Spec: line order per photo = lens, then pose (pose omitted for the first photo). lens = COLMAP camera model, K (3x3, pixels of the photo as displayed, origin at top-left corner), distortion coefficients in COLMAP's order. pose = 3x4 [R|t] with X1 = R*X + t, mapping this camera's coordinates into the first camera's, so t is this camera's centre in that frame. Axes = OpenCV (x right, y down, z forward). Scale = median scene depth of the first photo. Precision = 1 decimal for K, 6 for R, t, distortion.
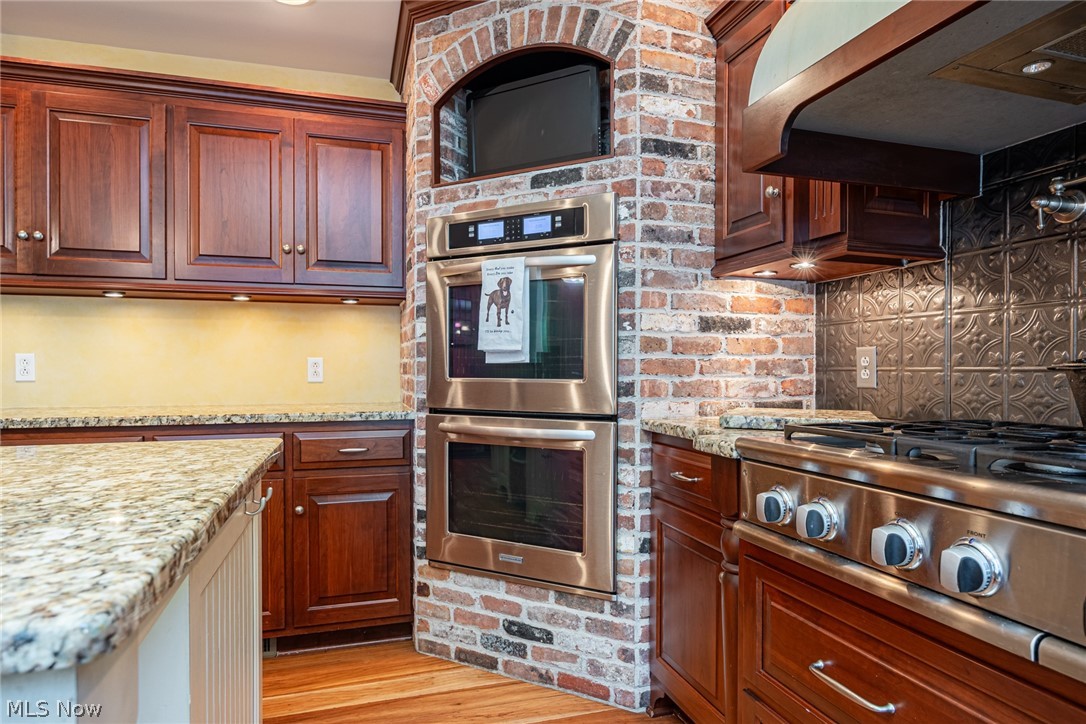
lens RADIAL K [[632.8, 0, 541.7], [0, 632.8, 375.7], [0, 0, 1]] dist [-0.008196, -0.000573]
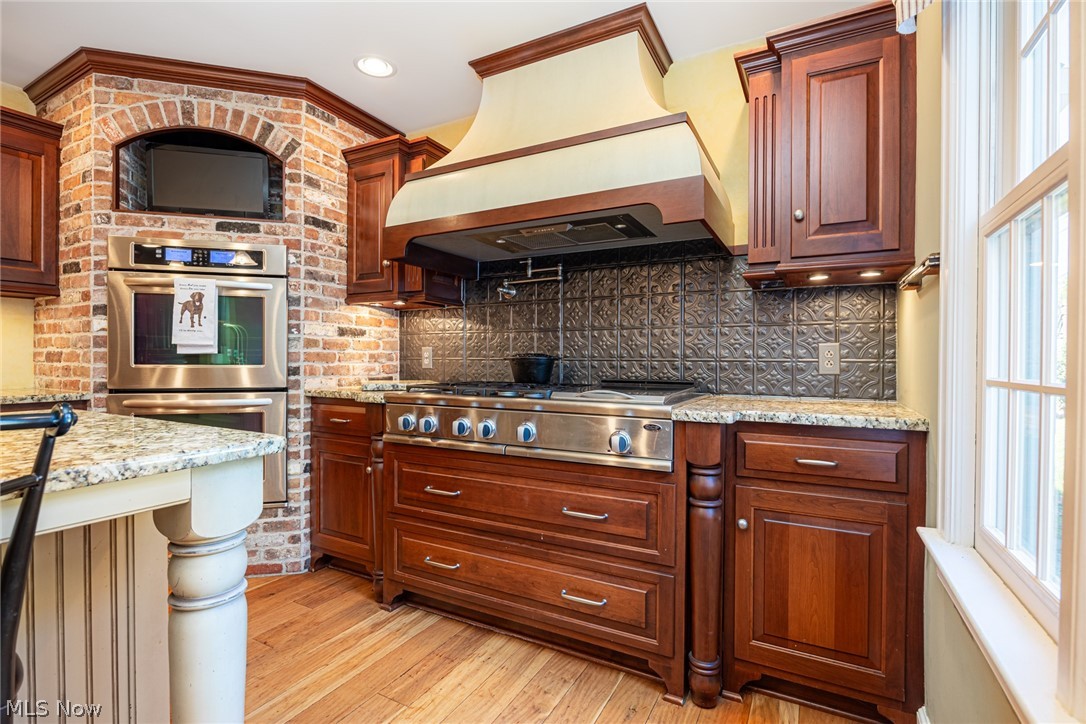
lens RADIAL K [[513.5, 0, 545.8], [0, 513.5, 363.4], [0, 0, 1]] dist [-0.013466, 0.000236]
pose [[0.711380, -0.003636, 0.702798, -0.294958], [0.003443, 0.999993, 0.001689, 0.001865], [-0.702799, 0.001218, 0.711387, -0.328945]]
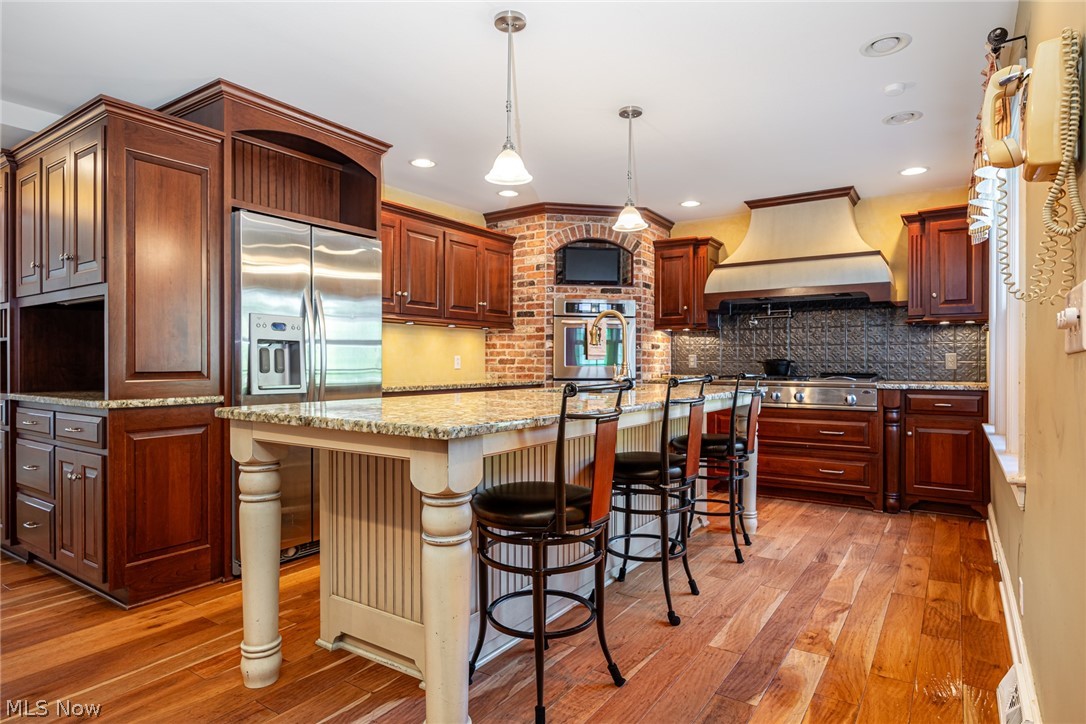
lens RADIAL K [[618.0, 0, 536.5], [0, 618.0, 362.8], [0, 0, 1]] dist [-0.013903, -0.001138]
pose [[0.783510, -0.000577, 0.621379, -1.812536], [0.005669, 0.999965, -0.006219, 0.007057], [-0.621354, 0.008395, 0.783485, -0.833212]]
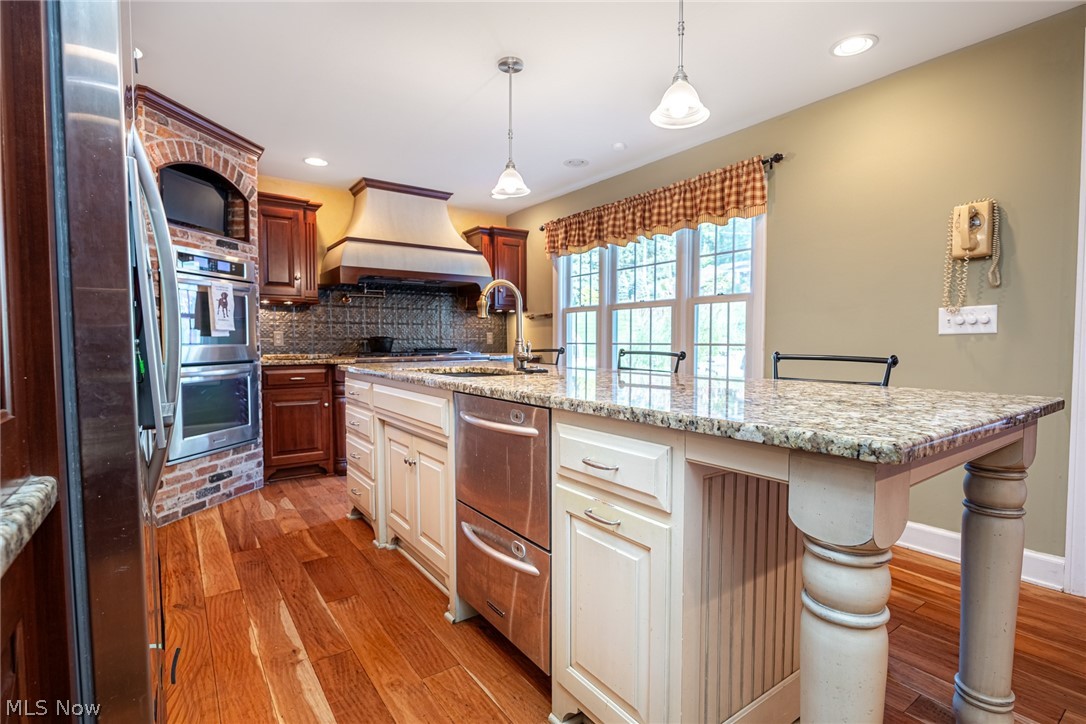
lens RADIAL K [[513.5, 0, 538.6], [0, 513.5, 363.2], [0, 0, 1]] dist [-0.013466, 0.000236]
pose [[-0.312175, -0.043840, 0.949013, -1.805896], [0.011322, 0.998692, 0.049860, -0.005687], [-0.949957, 0.026310, -0.311270, 0.563407]]
